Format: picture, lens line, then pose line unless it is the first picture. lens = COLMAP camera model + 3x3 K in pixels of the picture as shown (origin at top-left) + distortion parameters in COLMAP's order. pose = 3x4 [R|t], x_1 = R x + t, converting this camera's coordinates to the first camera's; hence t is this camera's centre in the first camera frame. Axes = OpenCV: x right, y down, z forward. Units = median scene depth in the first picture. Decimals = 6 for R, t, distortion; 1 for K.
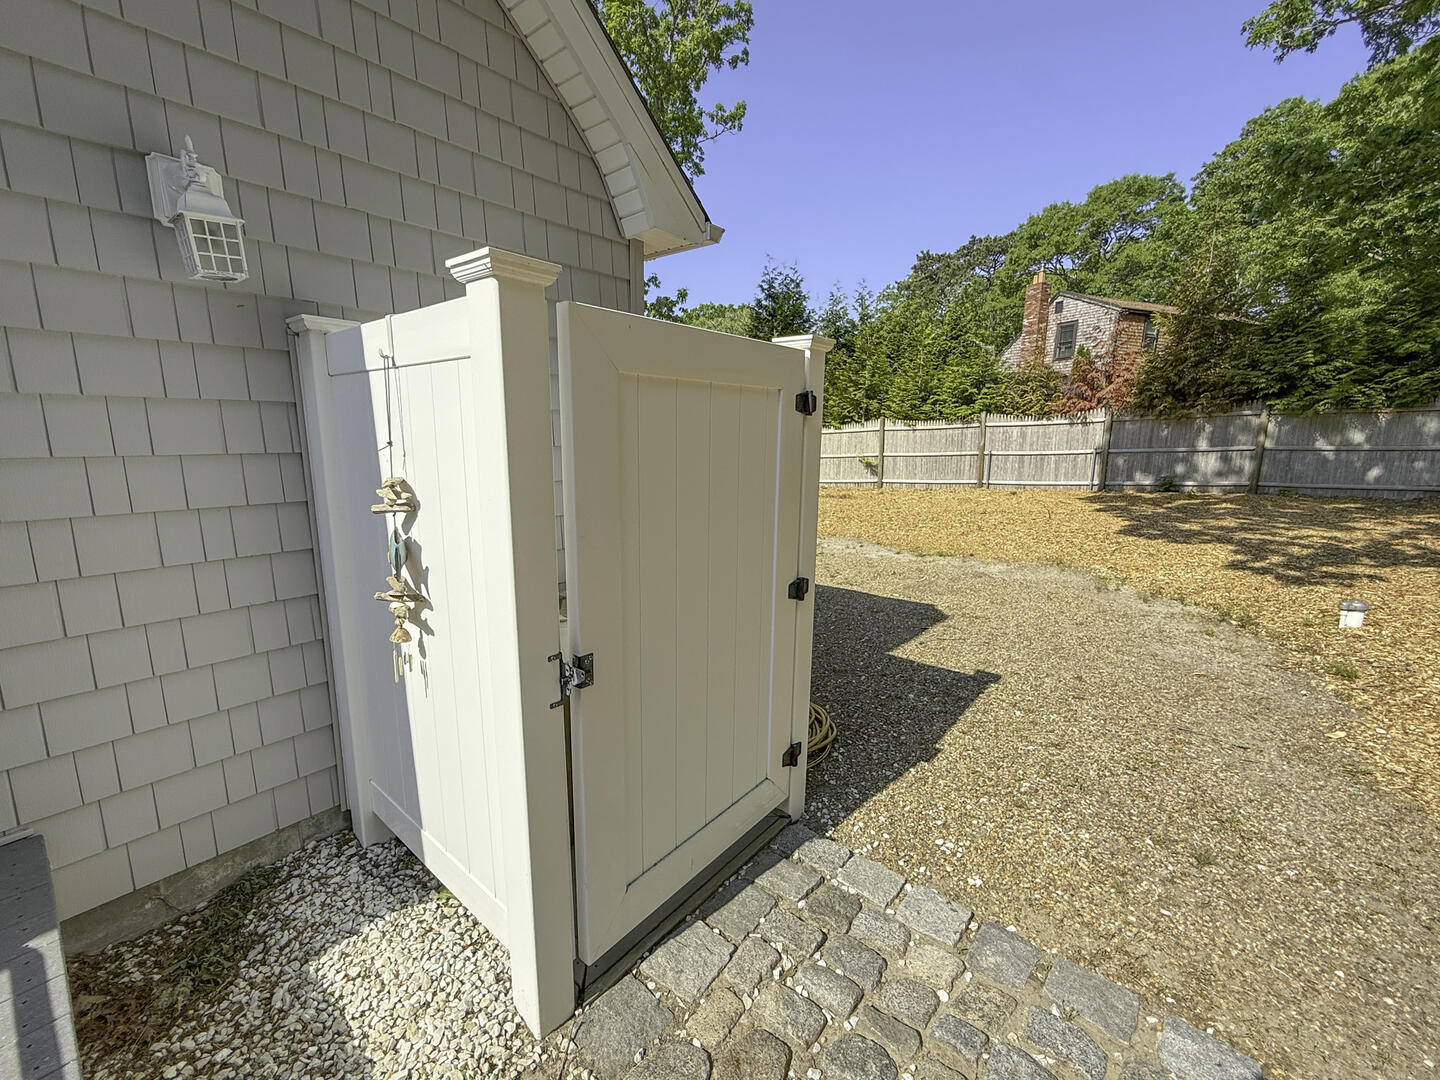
lens RADIAL K [[602.0, 0, 723.0], [0, 602.0, 544.3], [0, 0, 1]] dist [0.000042, -0.000022]
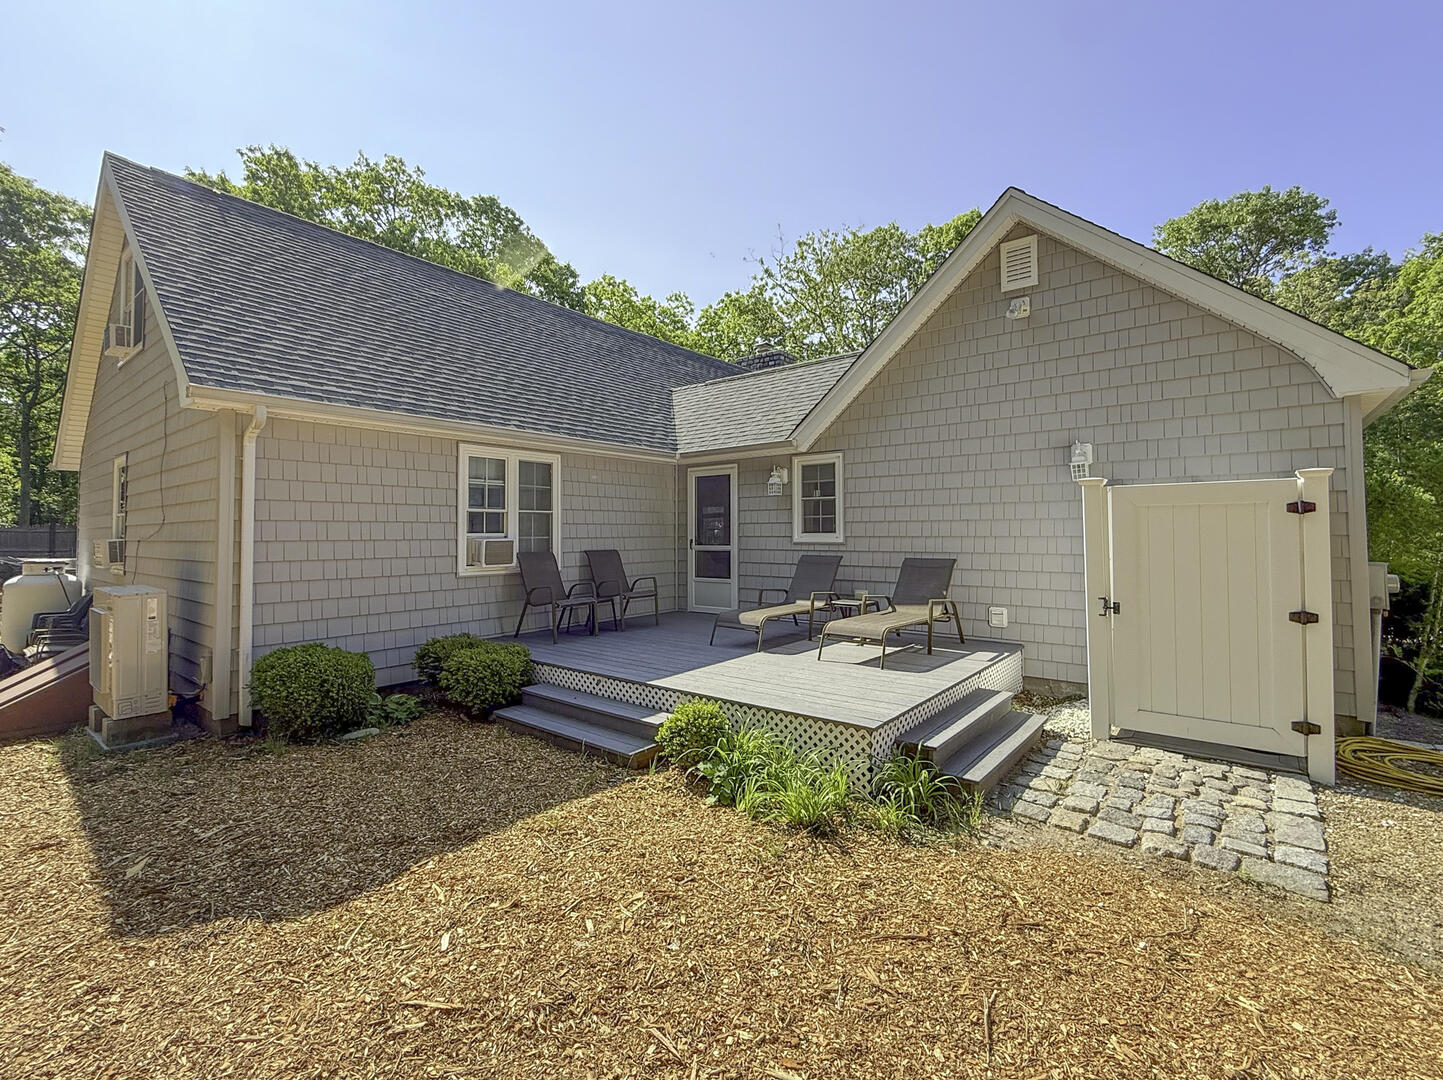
lens RADIAL K [[603.2, 0, 724.5], [0, 603.2, 544.3], [0, 0, 1]] dist [0.000042, -0.000022]
pose [[0.018516, 0.006792, -0.999805, 1.921824], [-0.182310, 0.983236, 0.003303, 0.182169], [0.983067, 0.182213, 0.019444, -0.696232]]
